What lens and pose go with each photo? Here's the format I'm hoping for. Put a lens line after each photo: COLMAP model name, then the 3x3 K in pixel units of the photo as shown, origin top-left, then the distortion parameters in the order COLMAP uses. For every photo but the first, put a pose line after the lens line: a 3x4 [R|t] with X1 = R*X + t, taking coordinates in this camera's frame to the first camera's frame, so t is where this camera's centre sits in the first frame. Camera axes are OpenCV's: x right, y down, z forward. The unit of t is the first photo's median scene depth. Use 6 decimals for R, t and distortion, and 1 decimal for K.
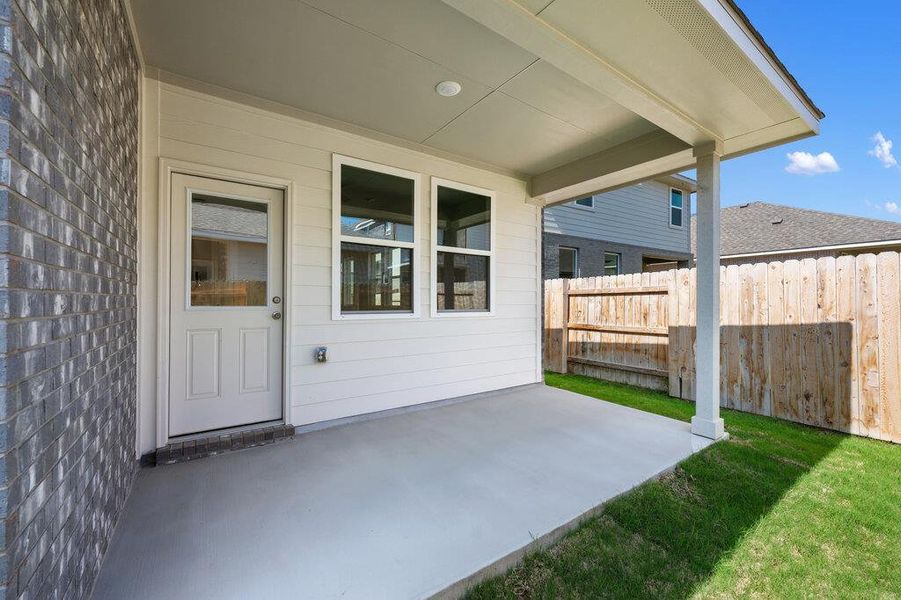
lens RADIAL K [[354.2, 0, 447.1], [0, 354.2, 301.5], [0, 0, 1]] dist [-0.001728, -0.001095]
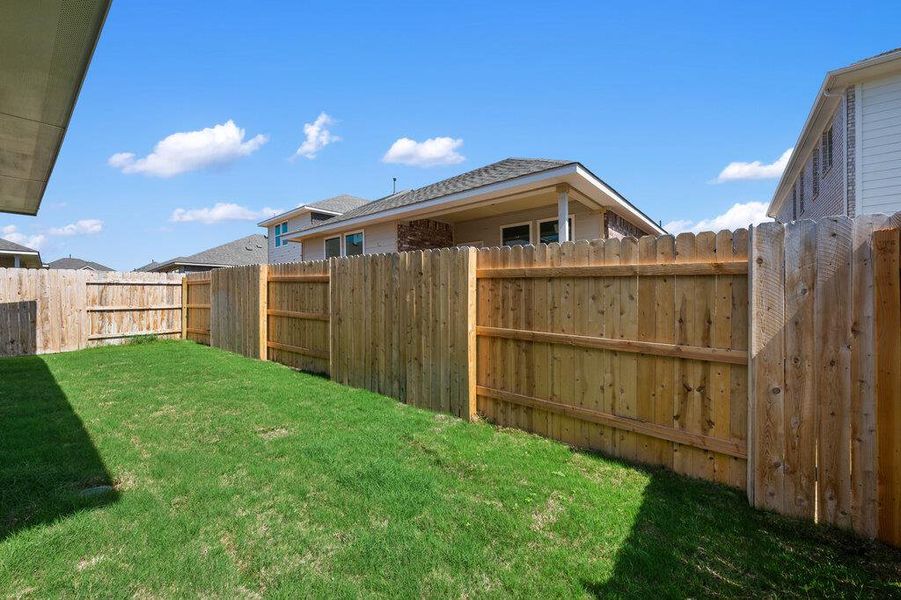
lens RADIAL K [[354.2, 0, 447.6], [0, 354.2, 298.9], [0, 0, 1]] dist [-0.001728, -0.001095]
pose [[-0.297859, -0.002582, 0.954606, -1.512343], [0.011408, 0.999915, 0.006265, 0.059457], [-0.954542, 0.012757, -0.297805, -0.672891]]
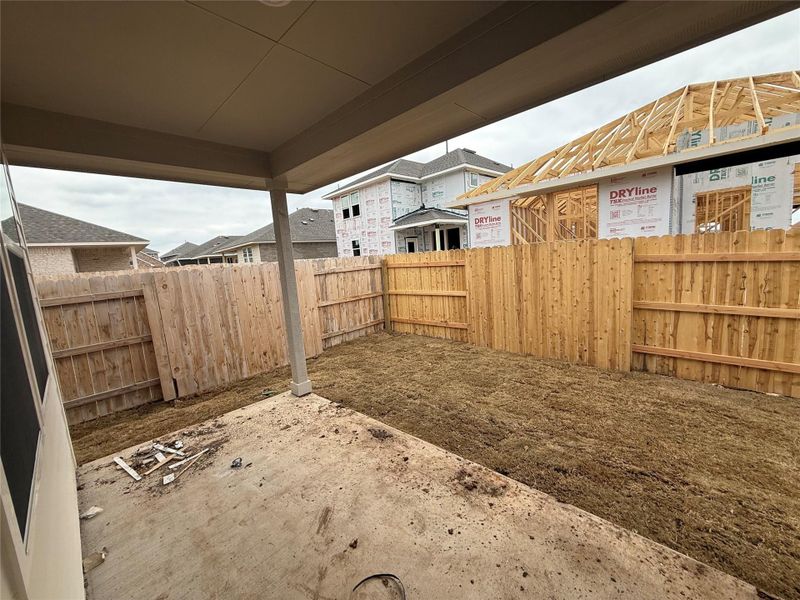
lens RADIAL K [[319.4, 0, 399.1], [0, 319.4, 298.1], [0, 0, 1]] dist [-0.002604, 0.000699]
pose [[-0.211750, -0.108351, 0.971299, -0.459744], [0.076147, 0.988985, 0.126924, -0.110462], [-0.974353, 0.100838, -0.201167, 0.722138]]
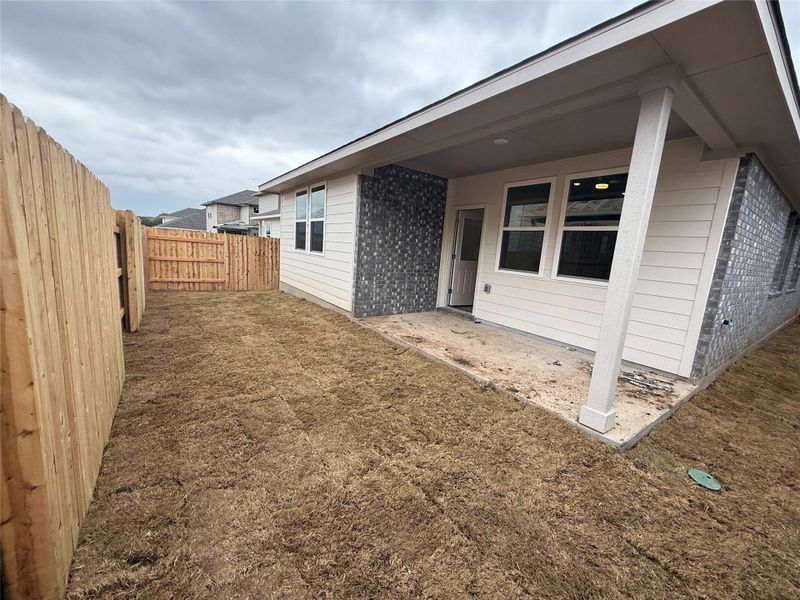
lens RADIAL K [[319.4, 0, 397.9], [0, 319.4, 299.5], [0, 0, 1]] dist [-0.002604, 0.000699]
pose [[0.011744, 0.155201, -0.987813, 1.286154], [-0.074742, 0.985254, 0.153911, -0.026109], [0.997134, 0.072024, 0.023171, 0.387826]]
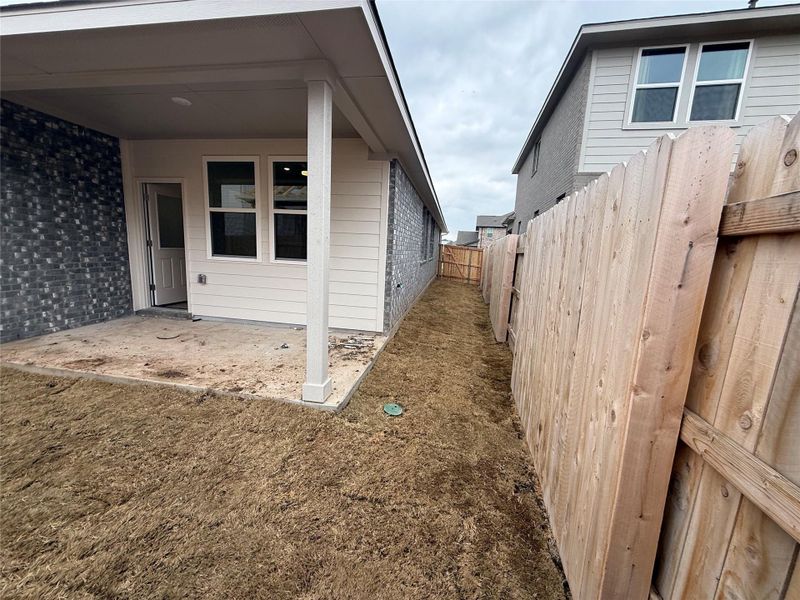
lens RADIAL K [[319.4, 0, 398.7], [0, 319.4, 299.5], [0, 0, 1]] dist [-0.002604, 0.000699]
pose [[0.714004, 0.137198, -0.686567, 1.260635], [-0.043650, 0.987428, 0.151925, -0.026911], [0.698779, -0.078506, 0.711016, 0.476381]]
